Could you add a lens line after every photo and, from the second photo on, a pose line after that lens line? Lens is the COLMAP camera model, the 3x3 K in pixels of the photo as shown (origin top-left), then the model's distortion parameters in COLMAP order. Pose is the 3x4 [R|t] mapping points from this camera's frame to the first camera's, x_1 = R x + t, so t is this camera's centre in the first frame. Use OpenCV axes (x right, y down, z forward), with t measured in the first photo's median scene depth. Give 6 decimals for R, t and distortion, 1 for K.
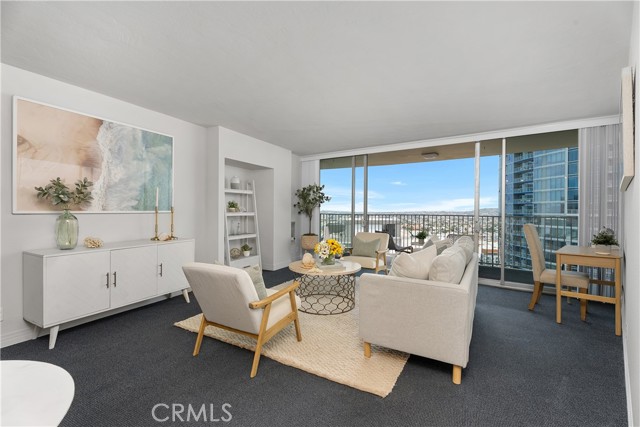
lens RADIAL K [[289.6, 0, 320.9], [0, 289.6, 213.3], [0, 0, 1]] dist [0.005855, -0.000985]
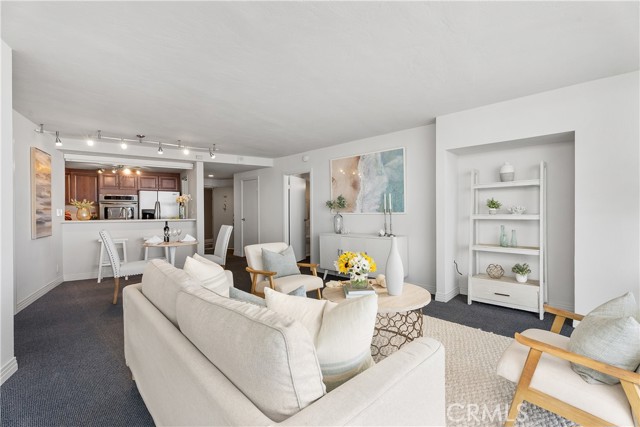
lens RADIAL K [[289.6, 0, 317.7], [0, 289.6, 212.6], [0, 0, 1]] dist [0.005855, -0.000985]
pose [[-0.300560, -0.002152, -0.953760, 0.749030], [-0.006572, 0.999978, -0.000185, -0.006870], [0.953740, 0.006212, -0.300568, 1.135943]]
